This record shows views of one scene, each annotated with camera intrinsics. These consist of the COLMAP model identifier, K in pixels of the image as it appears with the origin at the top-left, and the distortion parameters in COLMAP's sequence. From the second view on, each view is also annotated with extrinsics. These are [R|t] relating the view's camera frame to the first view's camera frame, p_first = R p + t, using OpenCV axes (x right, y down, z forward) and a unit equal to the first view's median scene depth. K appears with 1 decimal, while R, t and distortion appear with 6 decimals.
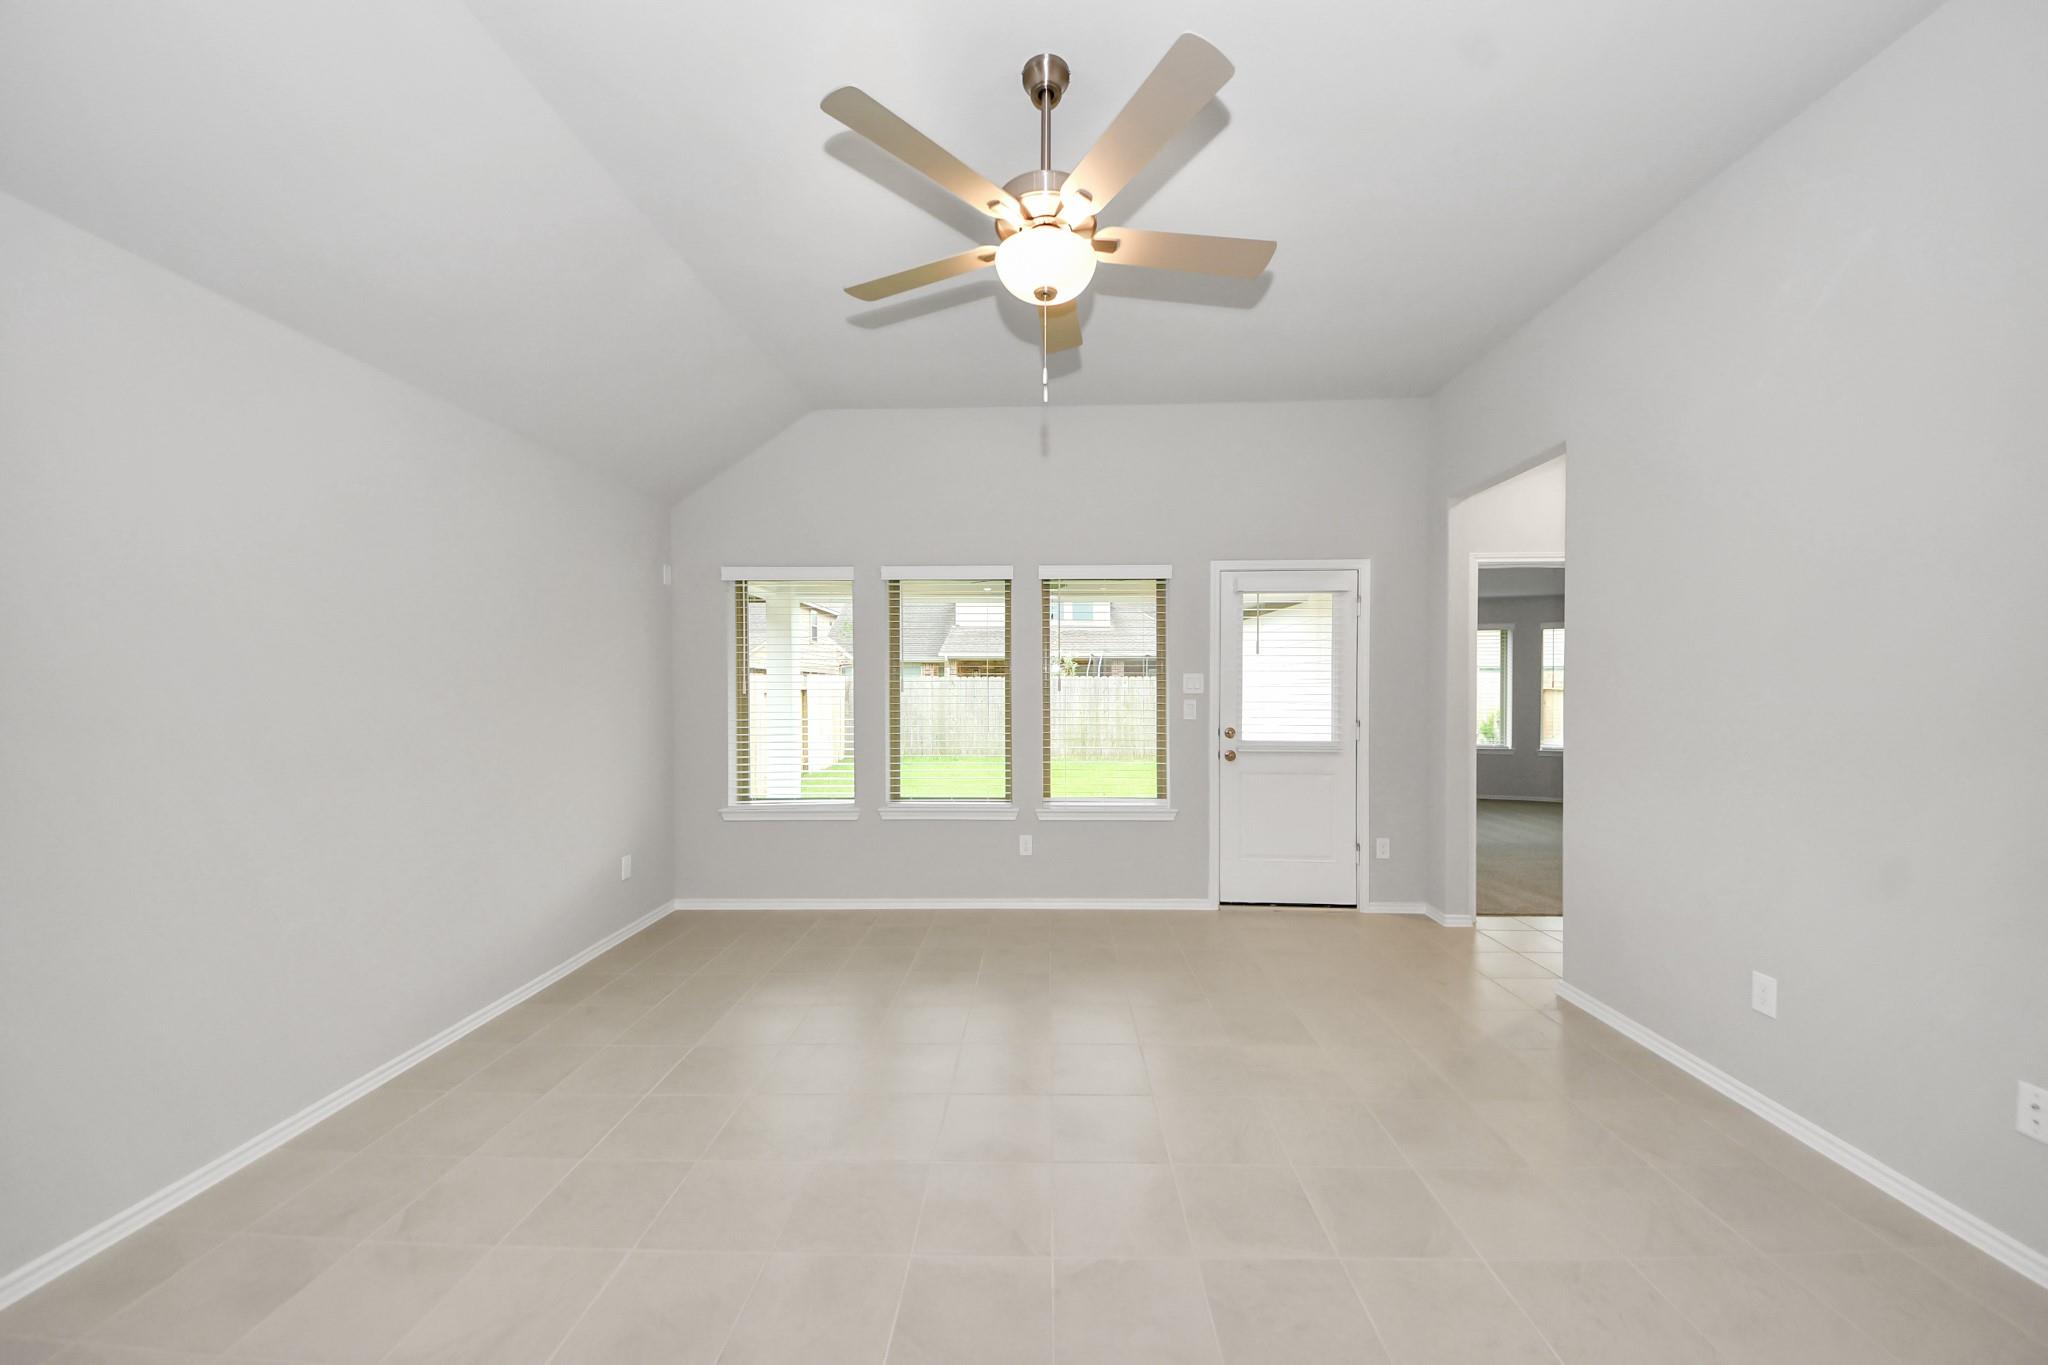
lens RADIAL K [[738.2, 0, 1015.7], [0, 738.2, 684.7], [0, 0, 1]] dist [-0.000424, -0.005529]
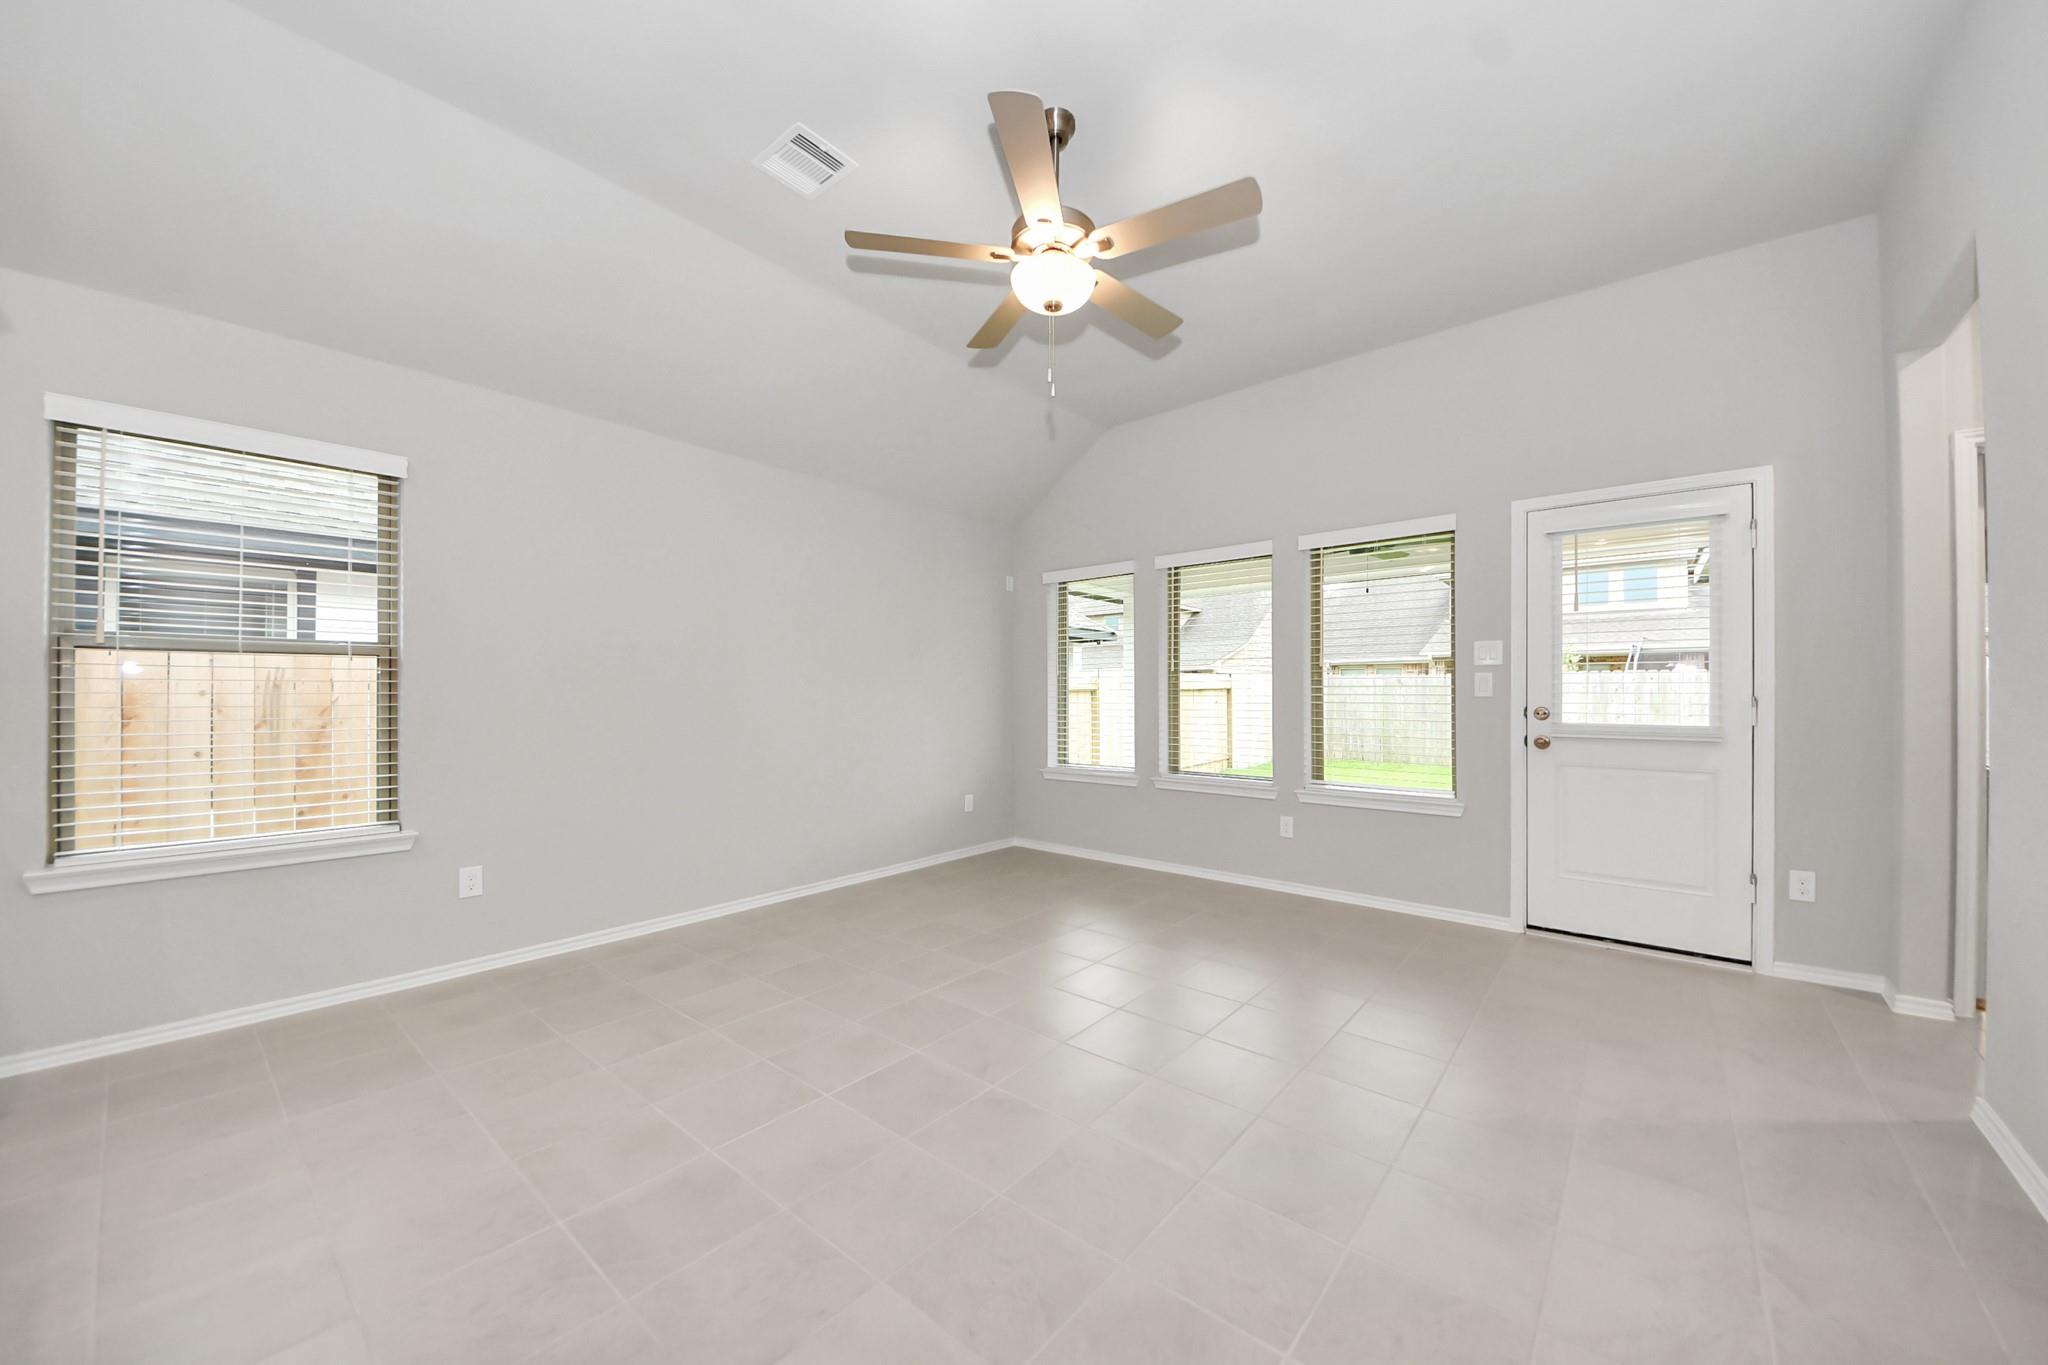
lens RADIAL K [[738.2, 0, 1016.5], [0, 738.2, 694.7], [0, 0, 1]] dist [-0.000424, -0.005529]
pose [[0.773812, 0.001811, -0.633412, 0.354608], [-0.001596, 0.999998, 0.000908, 0.045167], [0.633413, 0.000308, 0.773814, 0.021192]]
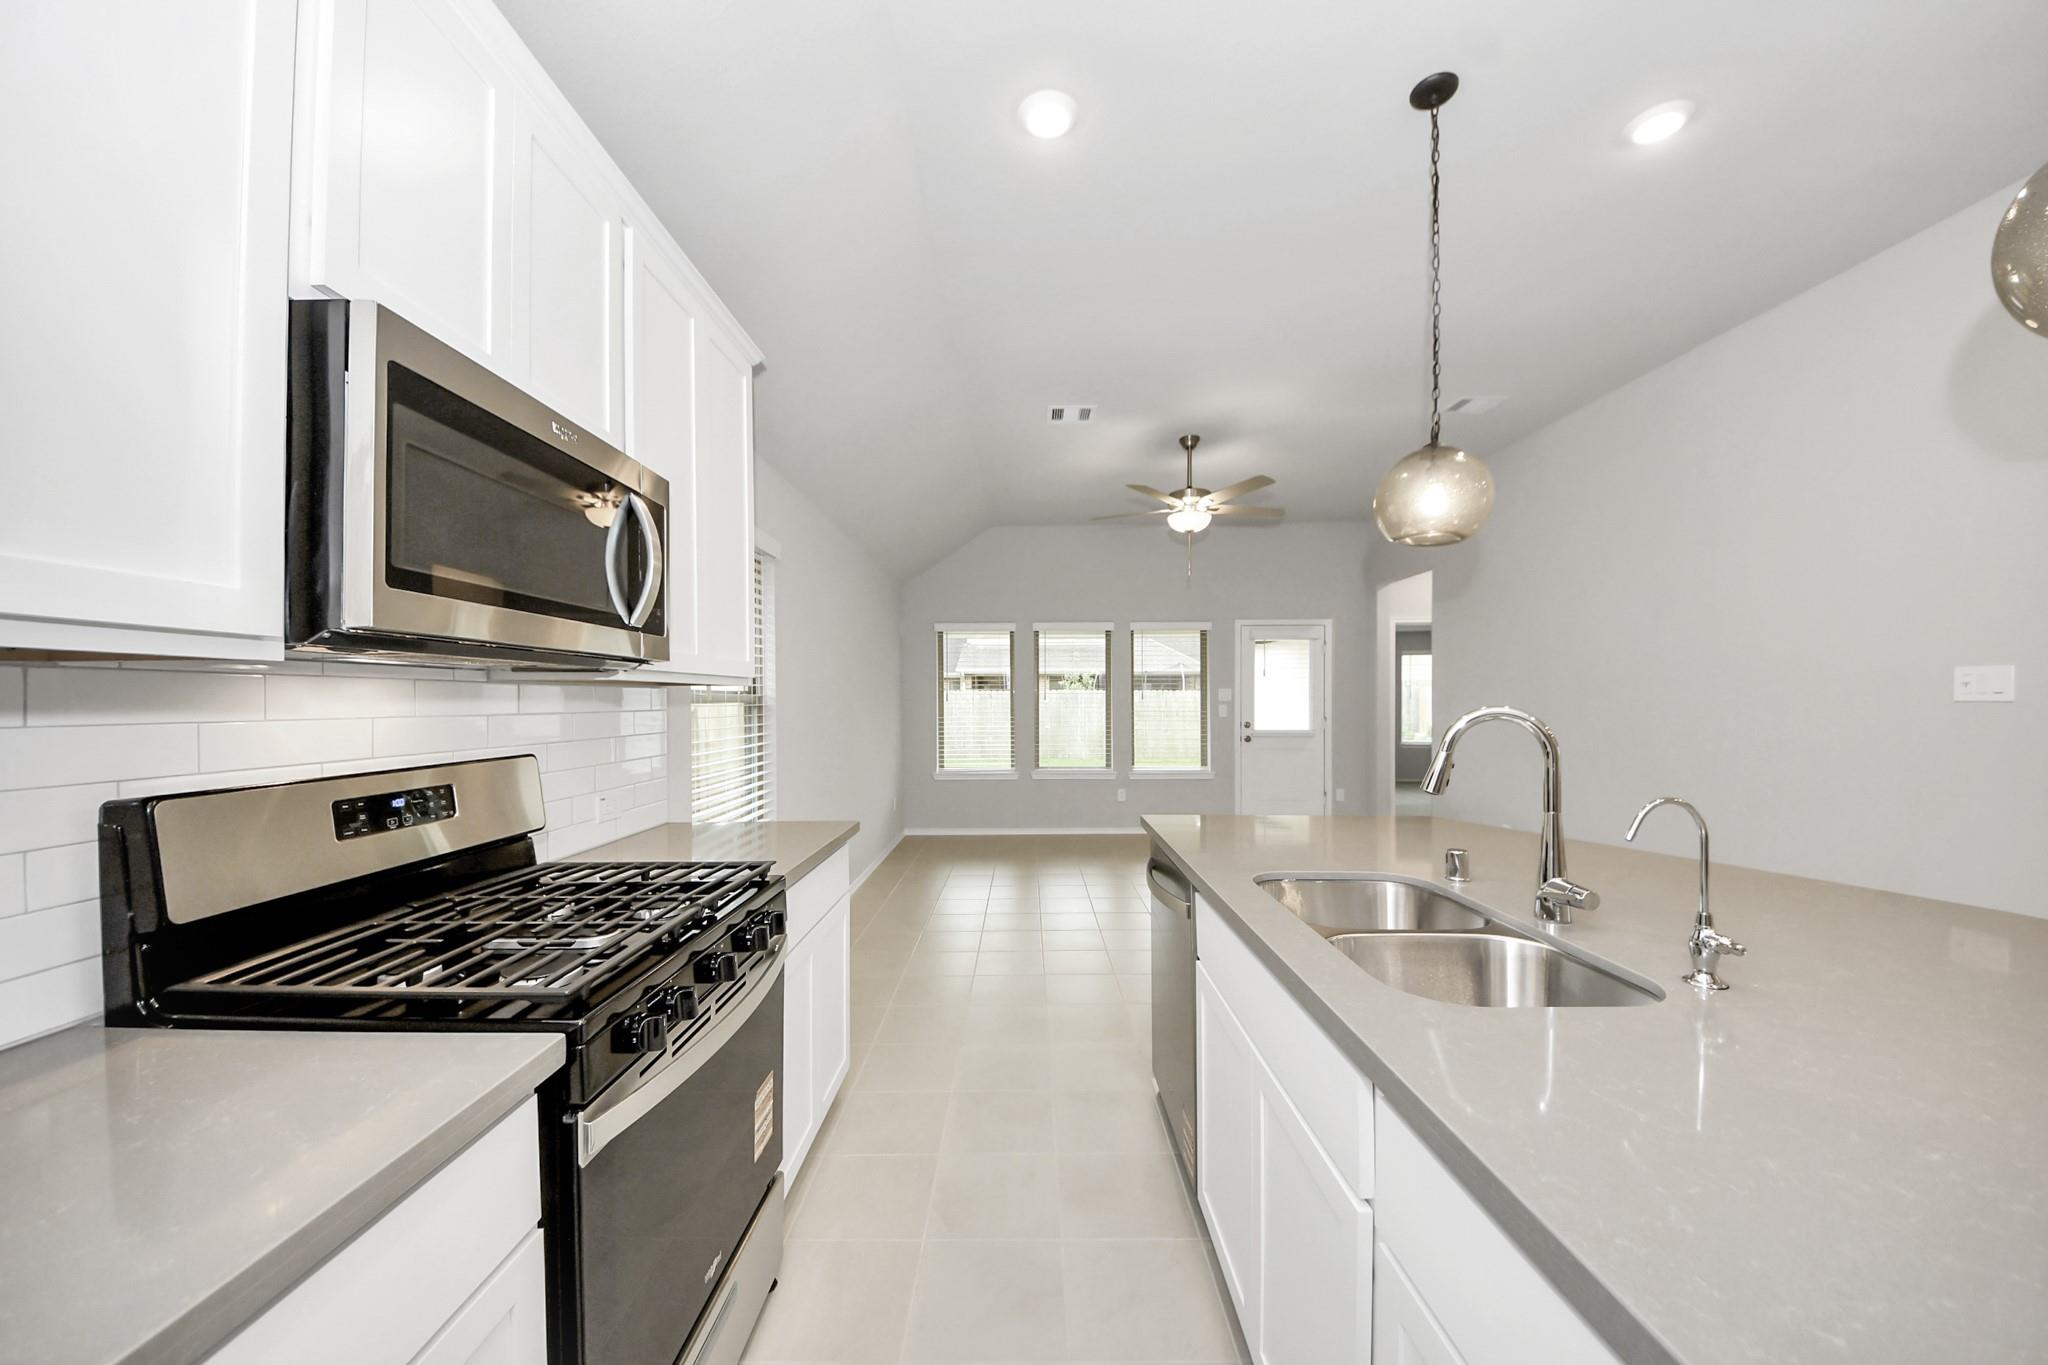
lens RADIAL K [[738.2, 0, 1023.9], [0, 738.2, 700.1], [0, 0, 1]] dist [-0.000424, -0.005529]
pose [[0.999571, -0.001470, 0.029262, -0.253958], [0.001410, 0.999997, 0.002078, 0.006199], [-0.029265, -0.002036, 0.999570, -0.624811]]
